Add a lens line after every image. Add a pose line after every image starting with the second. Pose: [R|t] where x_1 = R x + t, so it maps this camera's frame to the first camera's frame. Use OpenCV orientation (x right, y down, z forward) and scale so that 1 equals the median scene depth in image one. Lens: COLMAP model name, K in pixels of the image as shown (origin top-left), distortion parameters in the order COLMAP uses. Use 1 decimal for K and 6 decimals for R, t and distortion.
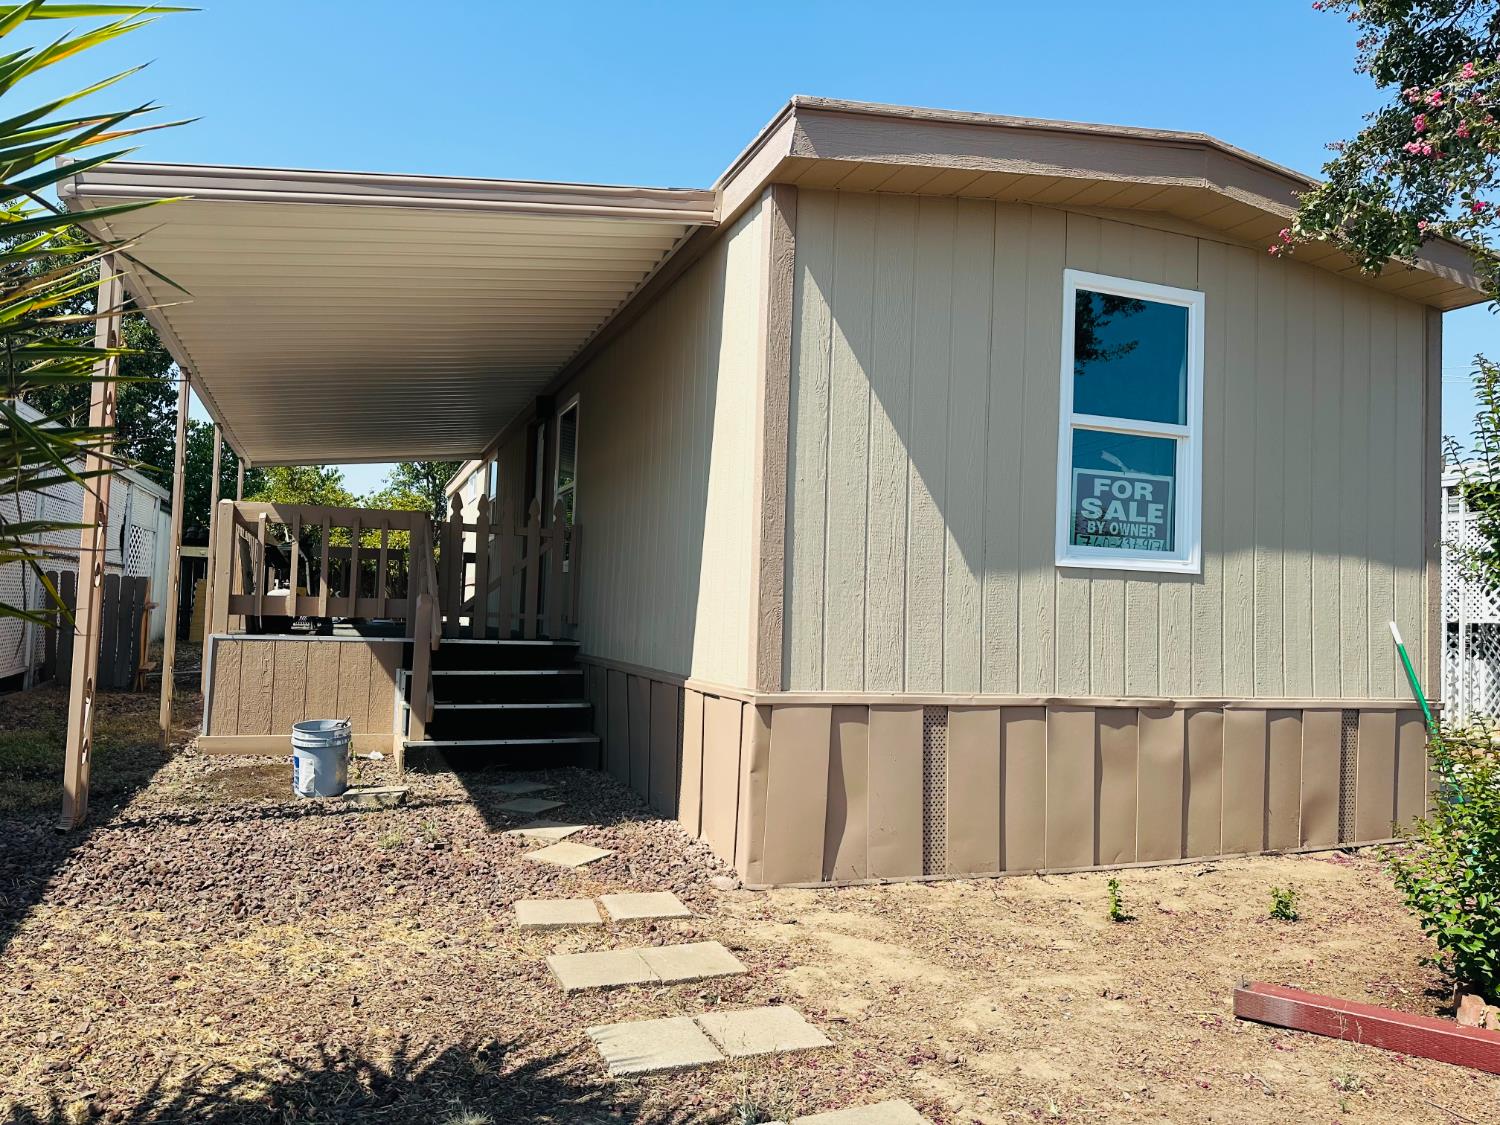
lens RADIAL K [[1060.1, 0, 749.2], [0, 1060.1, 569.7], [0, 0, 1]] dist [0.095292, -0.077627]
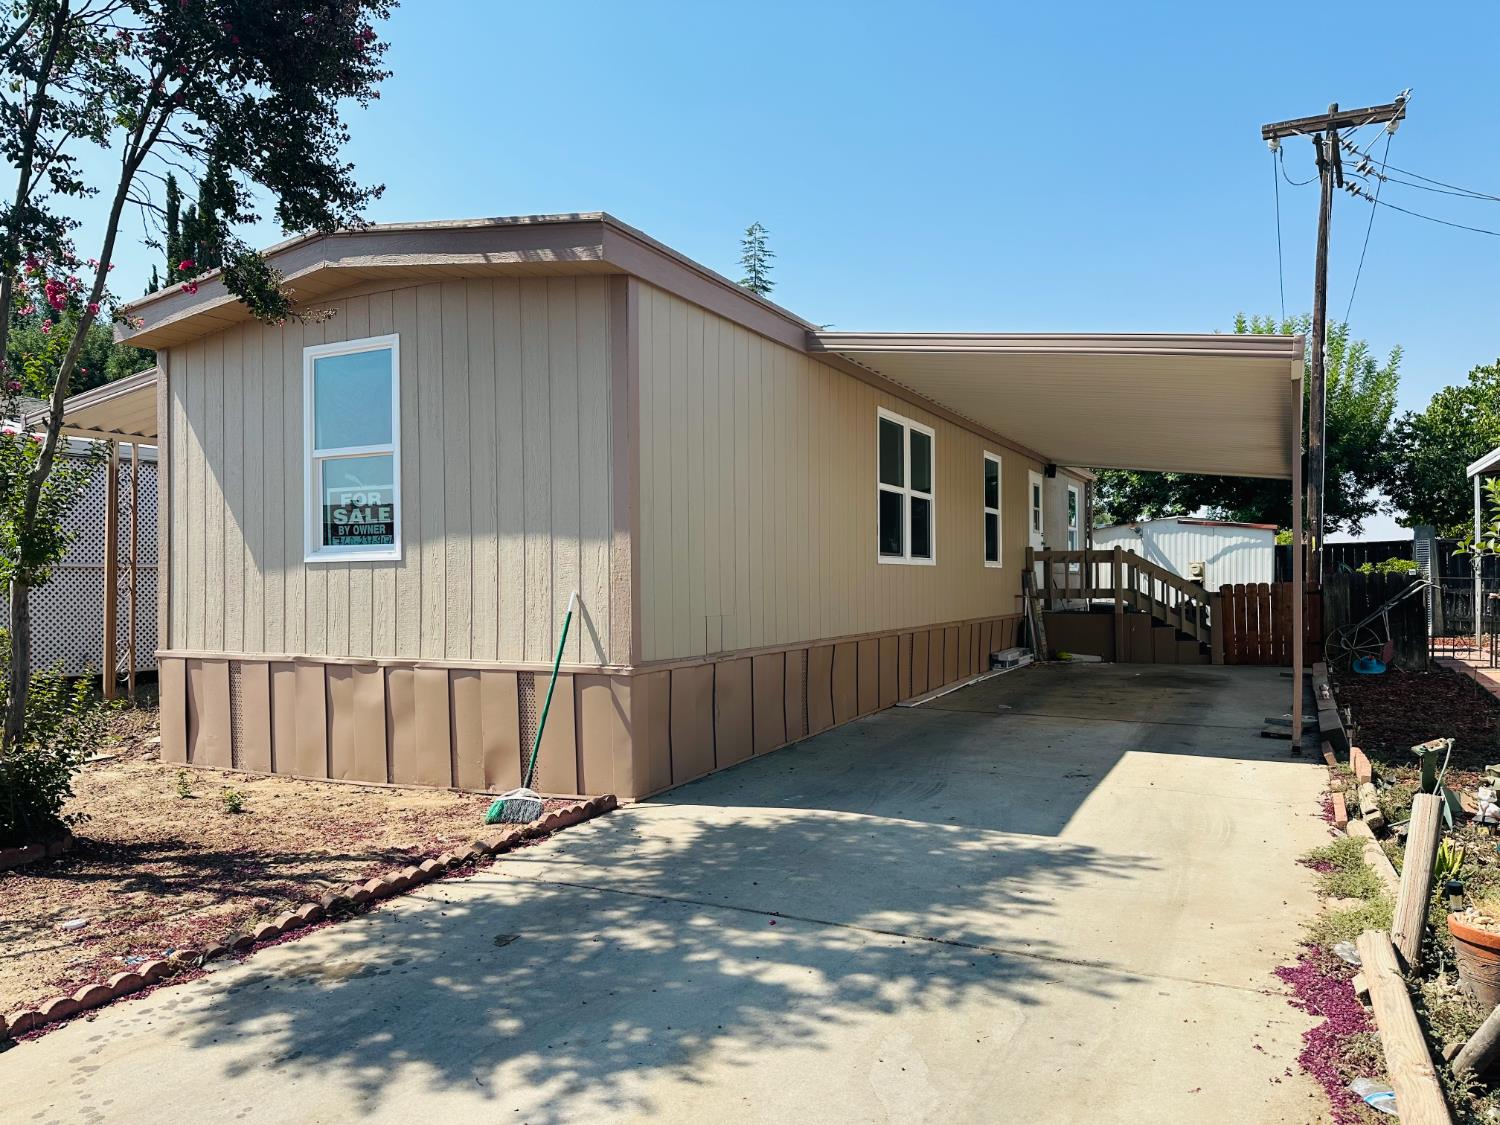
lens RADIAL K [[1060.1, 0, 749.2], [0, 1060.1, 569.7], [0, 0, 1]] dist [0.095292, -0.077627]
pose [[0.640016, -0.045768, -0.766997, 1.675905], [0.064653, 0.997892, -0.005596, 0.049453], [0.765636, -0.046007, 0.641626, 0.522872]]
